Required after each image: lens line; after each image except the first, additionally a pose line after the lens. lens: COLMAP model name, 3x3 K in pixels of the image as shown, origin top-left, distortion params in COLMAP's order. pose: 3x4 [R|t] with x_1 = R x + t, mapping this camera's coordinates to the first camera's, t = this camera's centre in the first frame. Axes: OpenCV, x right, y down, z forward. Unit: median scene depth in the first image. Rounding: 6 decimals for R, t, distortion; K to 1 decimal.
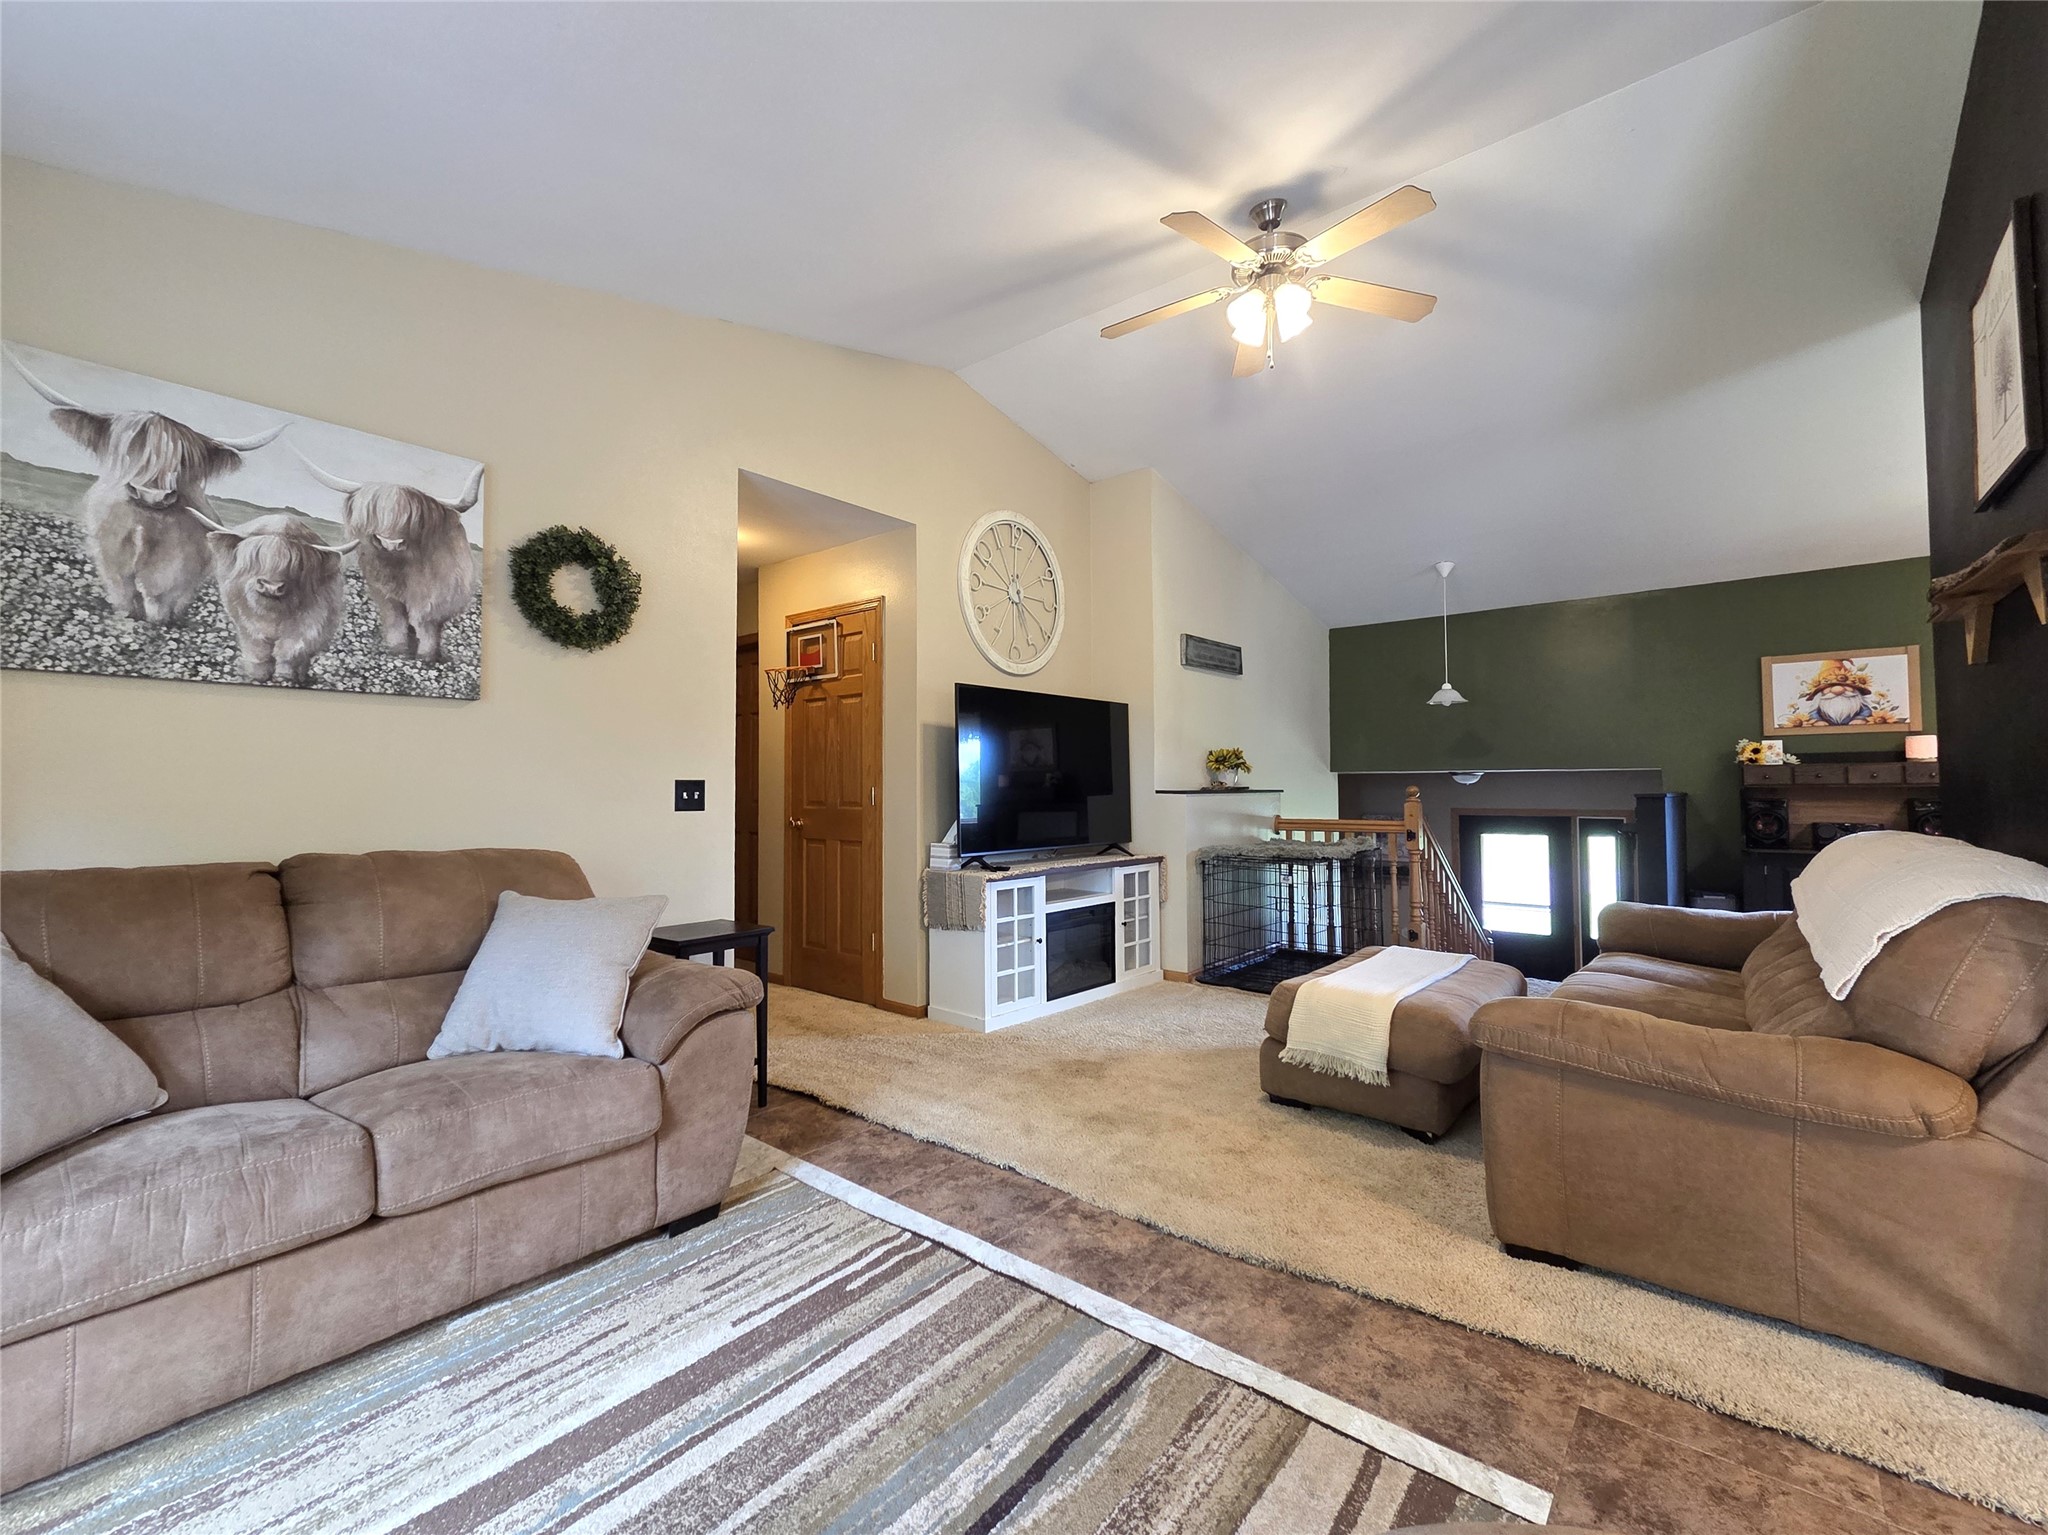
lens RADIAL K [[869.9, 0, 1013.0], [0, 869.9, 762.7], [0, 0, 1]] dist [-0.000562, 0.000066]
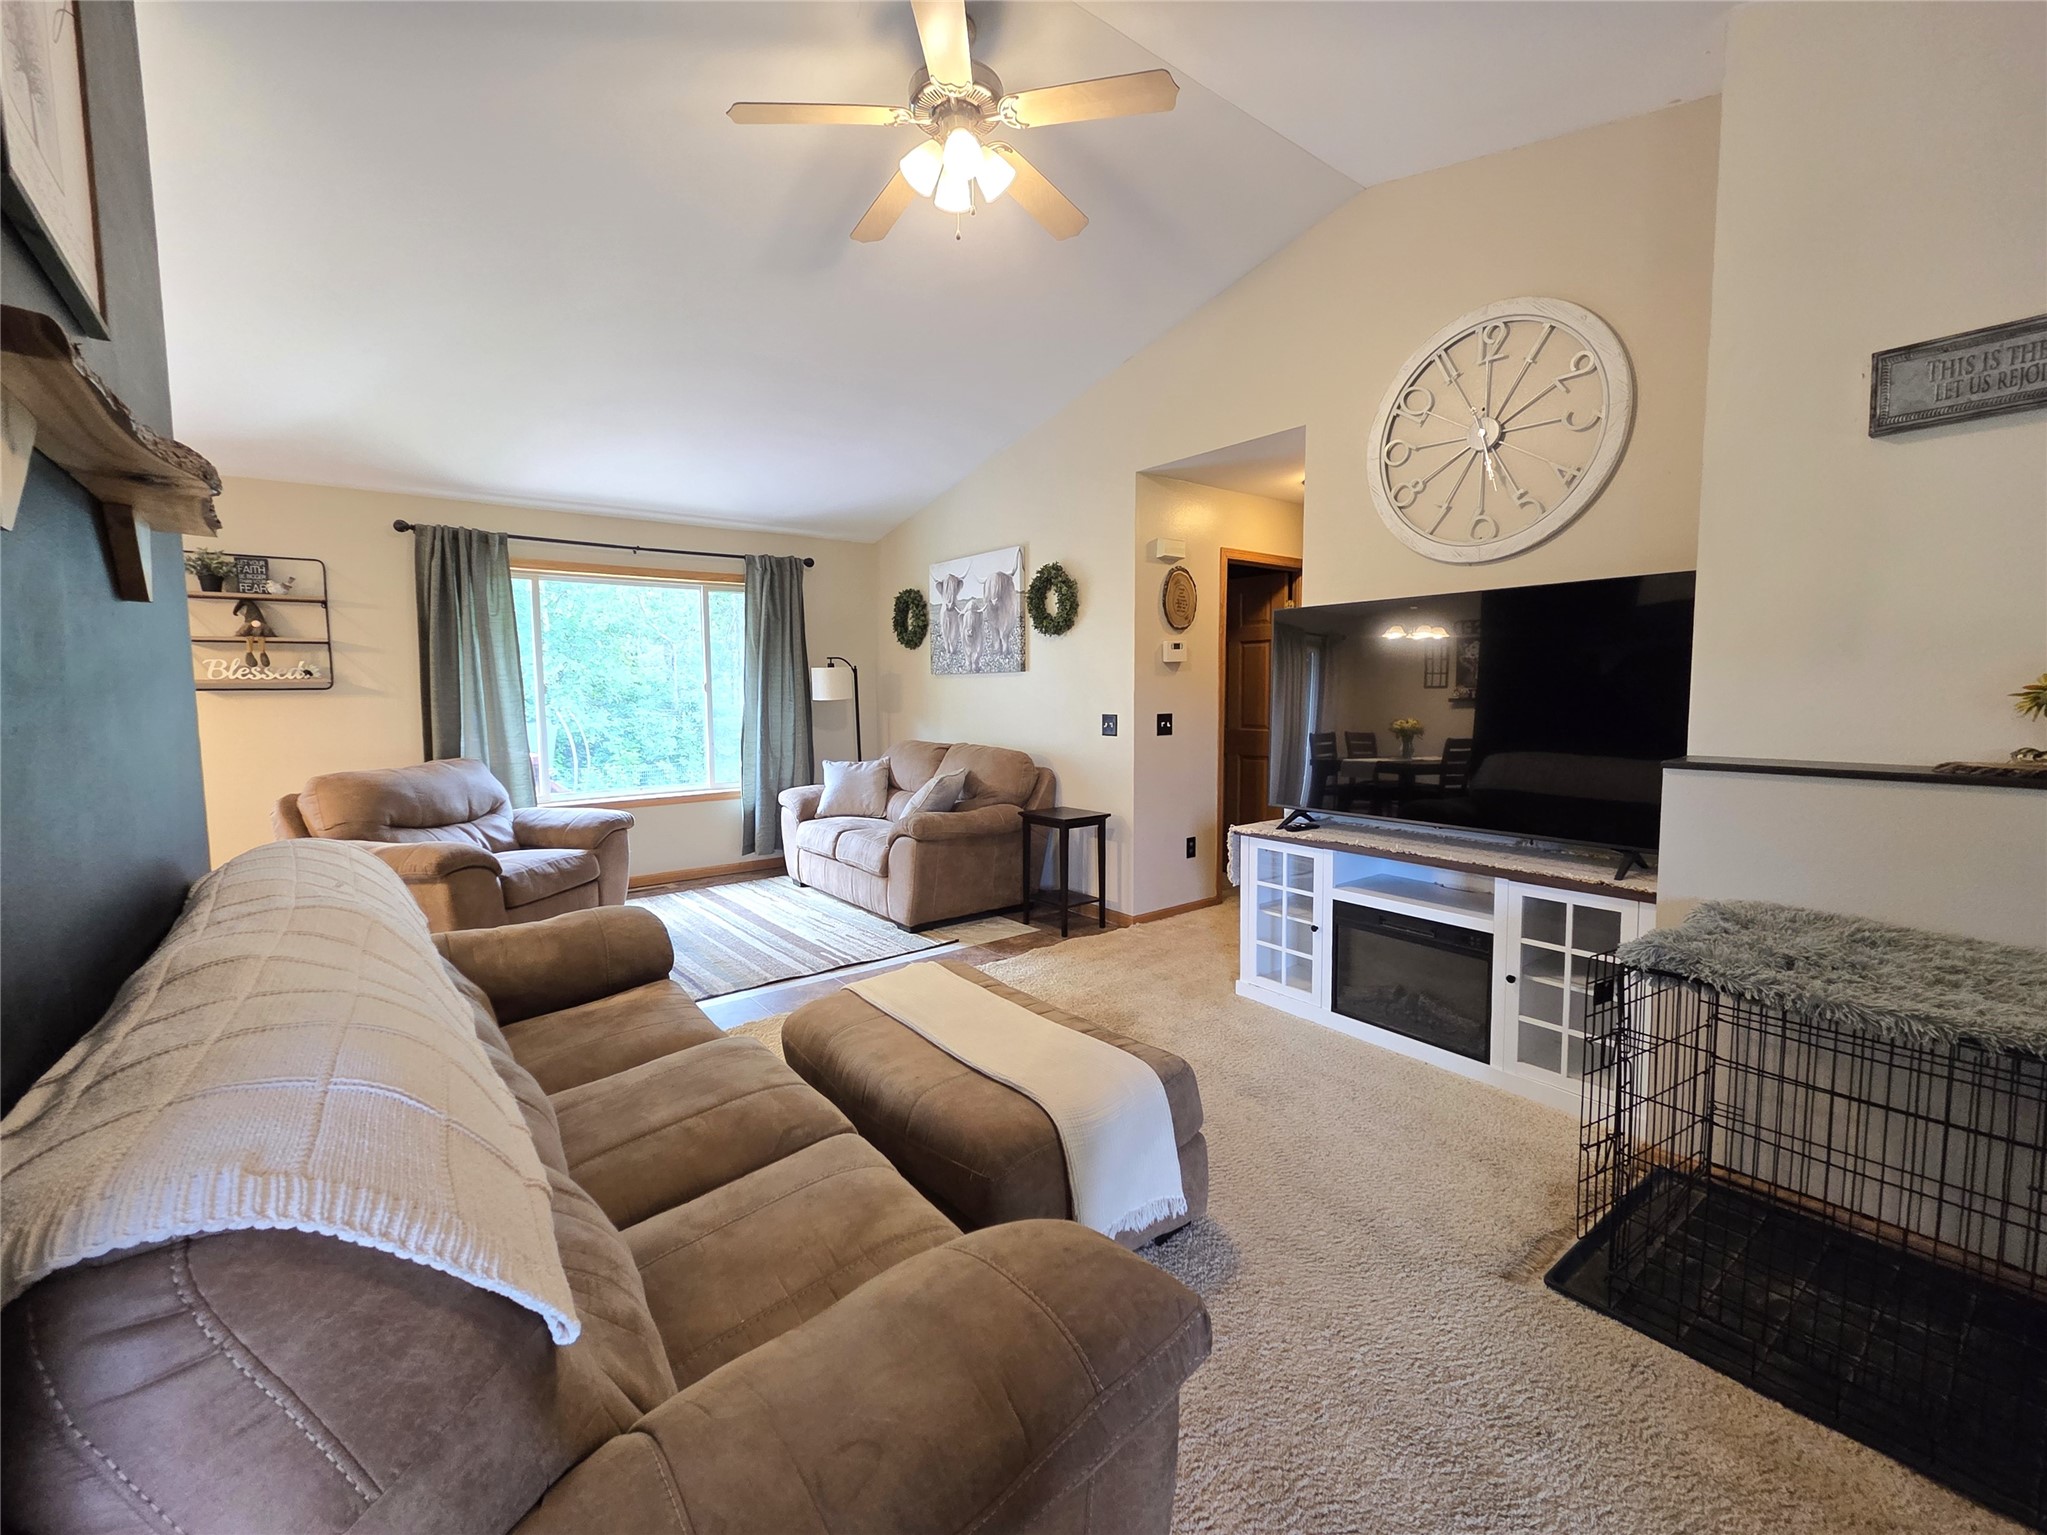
lens RADIAL K [[869.5, 0, 1012.6], [0, 869.5, 762.7], [0, 0, 1]] dist [-0.000562, 0.000066]
pose [[-0.212429, 0.091340, -0.972898, 1.378277], [0.039169, 0.995618, 0.084921, -0.037323], [0.976391, -0.020067, -0.215075, 1.482847]]
